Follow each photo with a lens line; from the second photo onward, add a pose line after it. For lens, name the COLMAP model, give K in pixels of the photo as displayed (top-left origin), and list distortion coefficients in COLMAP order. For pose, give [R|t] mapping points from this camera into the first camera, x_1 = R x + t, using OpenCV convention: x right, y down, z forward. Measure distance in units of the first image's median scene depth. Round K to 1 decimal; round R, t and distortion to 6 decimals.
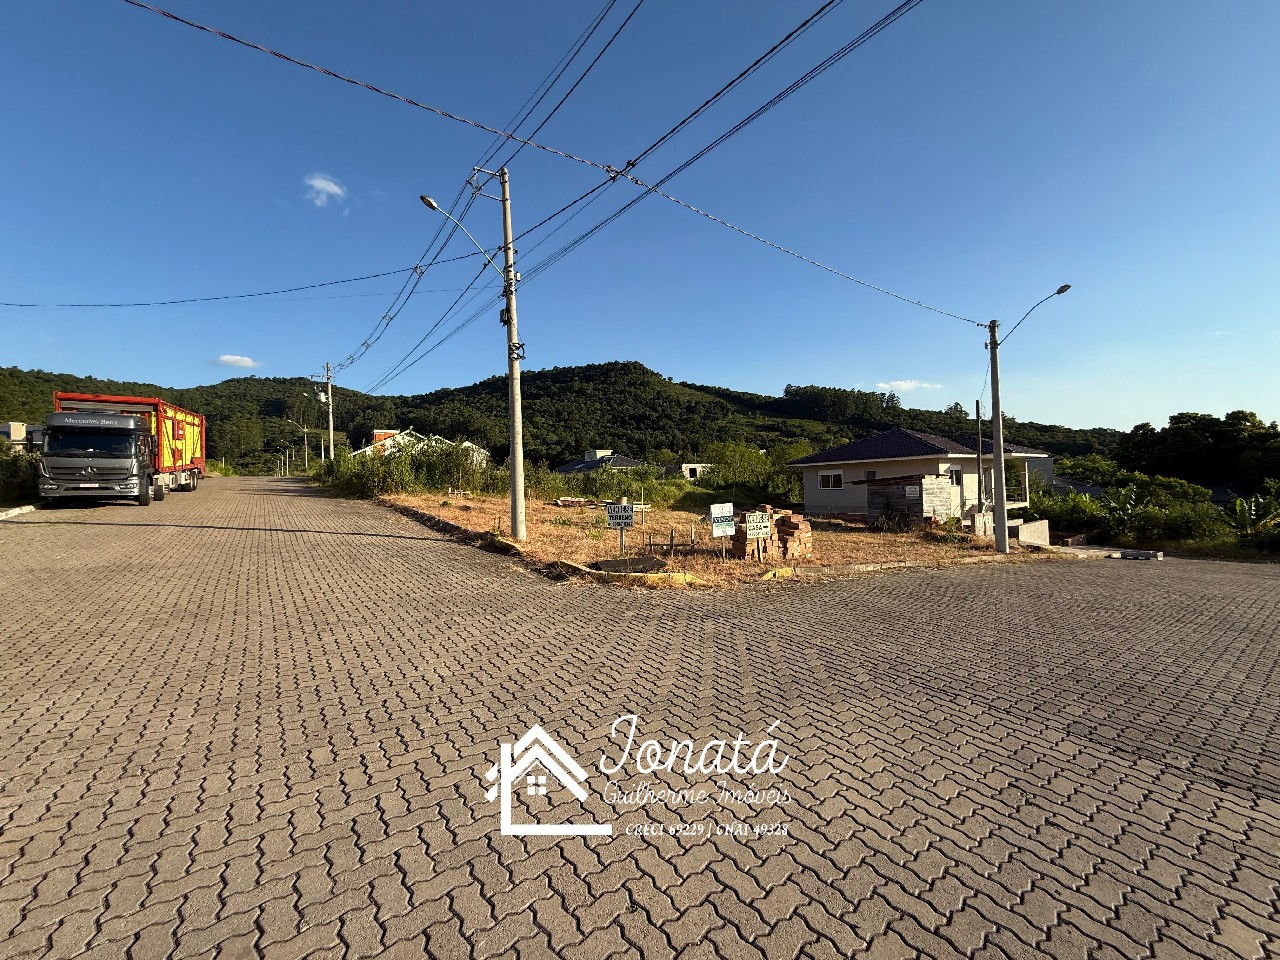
lens RADIAL K [[512.5, 0, 636.0], [0, 512.5, 476.0], [0, 0, 1]] dist [0.001443, 0.000539]
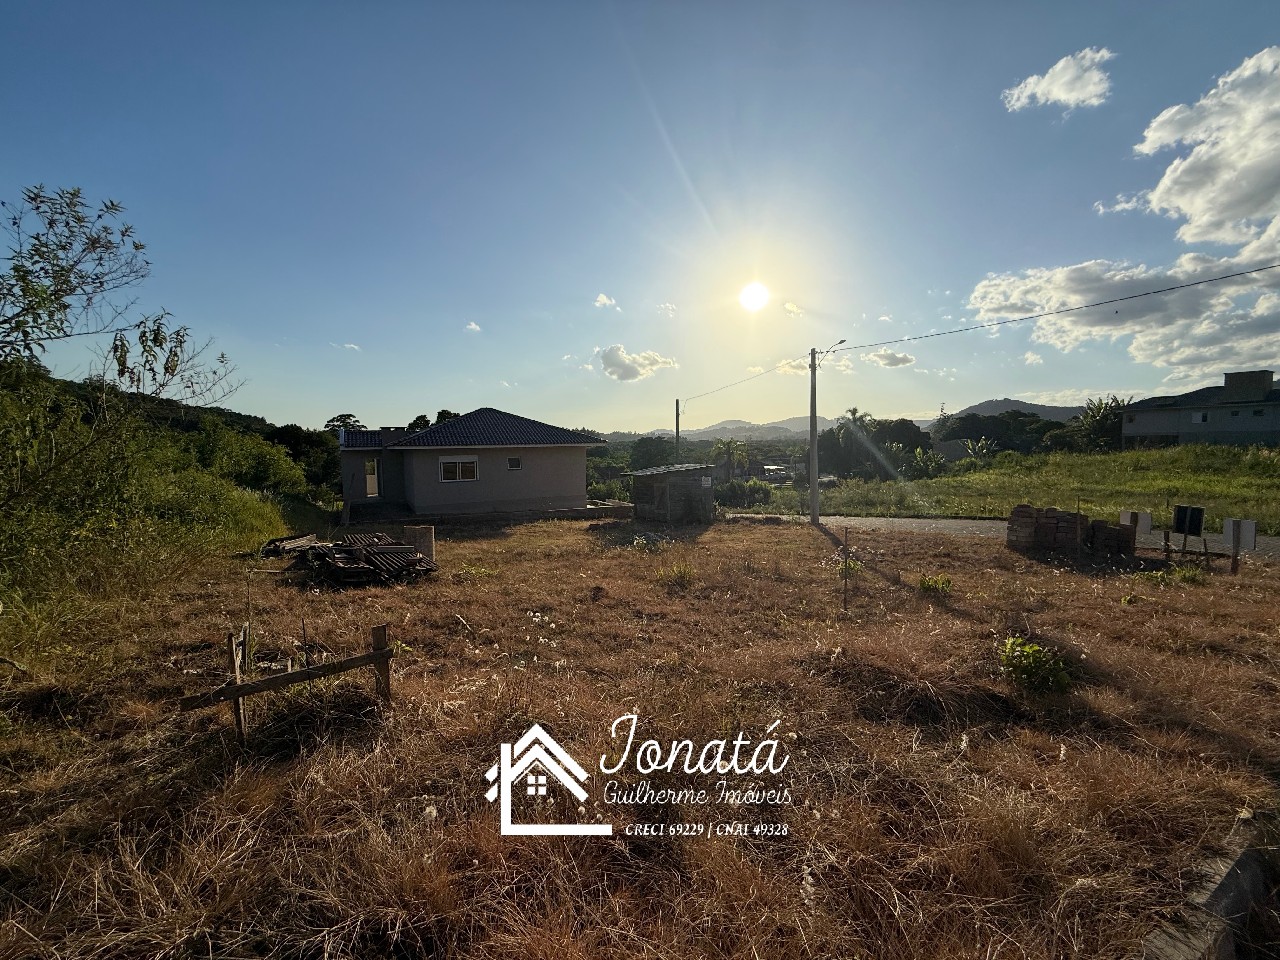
lens RADIAL K [[512.5, 0, 638.8], [0, 512.5, 486.9], [0, 0, 1]] dist [0.001443, 0.000539]
pose [[0.112341, -0.055438, 0.992122, -0.144092], [-0.009200, 0.998342, 0.056827, -0.004874], [-0.993627, -0.015512, 0.111645, 0.281726]]
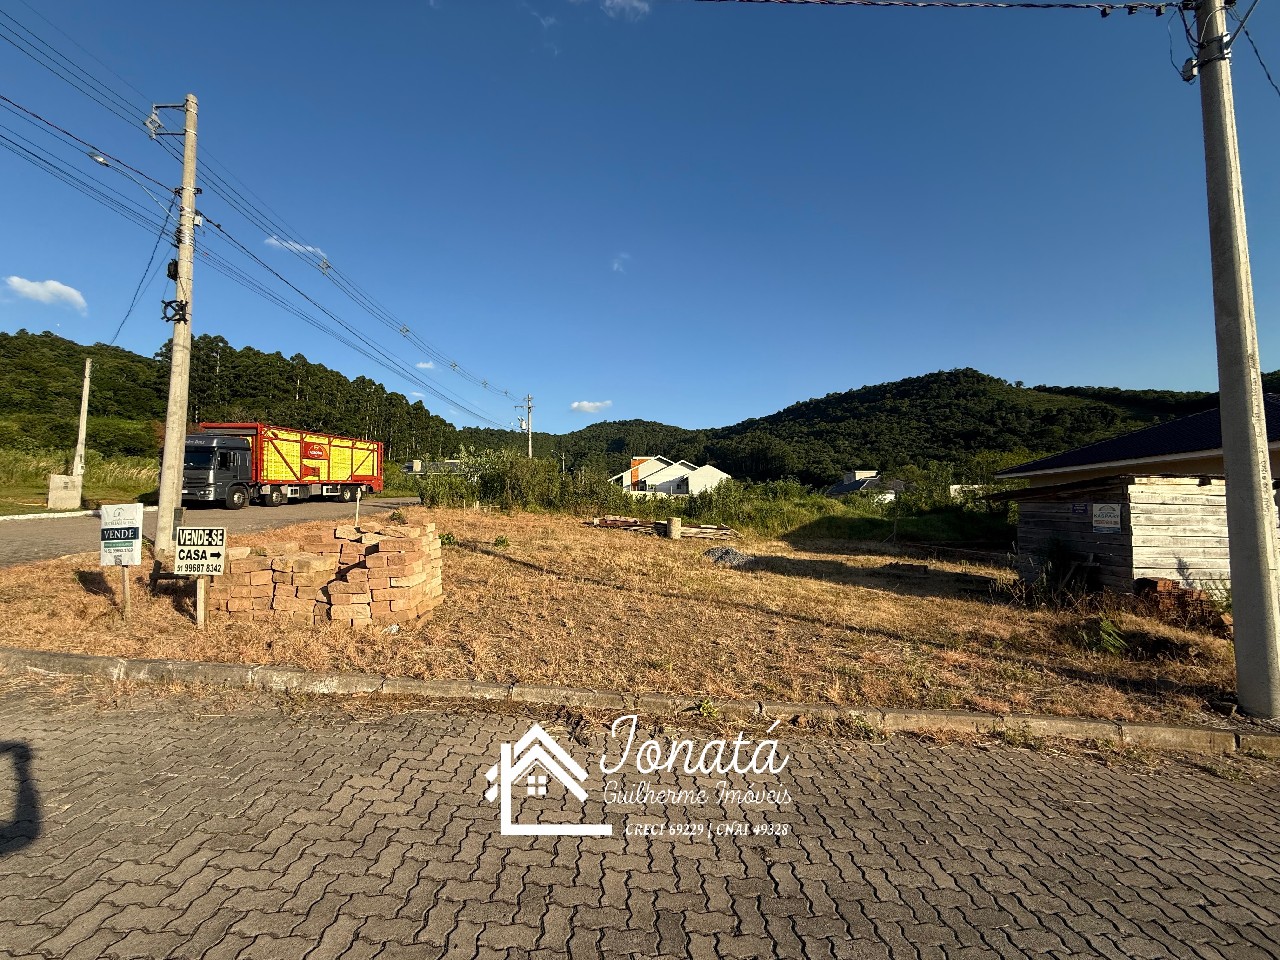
lens RADIAL K [[512.5, 0, 638.3], [0, 512.5, 480.7], [0, 0, 1]] dist [0.001443, 0.000539]
pose [[0.833137, -0.012570, -0.552924, 0.125046], [-0.011871, 0.999105, -0.040600, 0.006323], [0.552939, 0.040389, 0.832242, 0.118488]]
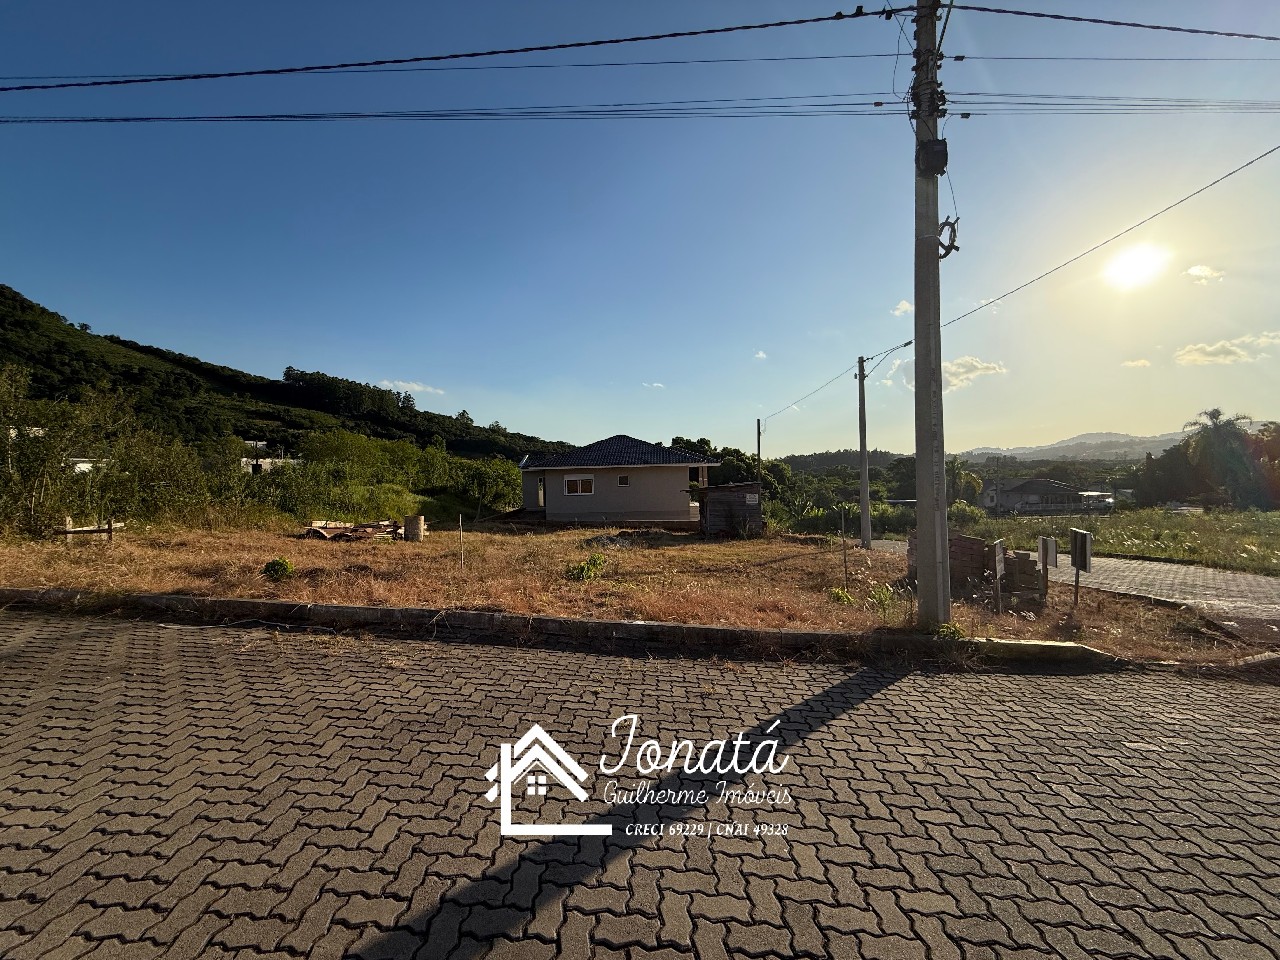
lens RADIAL K [[512.5, 0, 635.0], [0, 512.5, 481.2], [0, 0, 1]] dist [0.001443, 0.000539]
pose [[0.620296, 0.002640, 0.784363, -0.124979], [-0.011947, 0.999910, 0.006082, -0.002676], [-0.784277, -0.013143, 0.620272, 0.146048]]
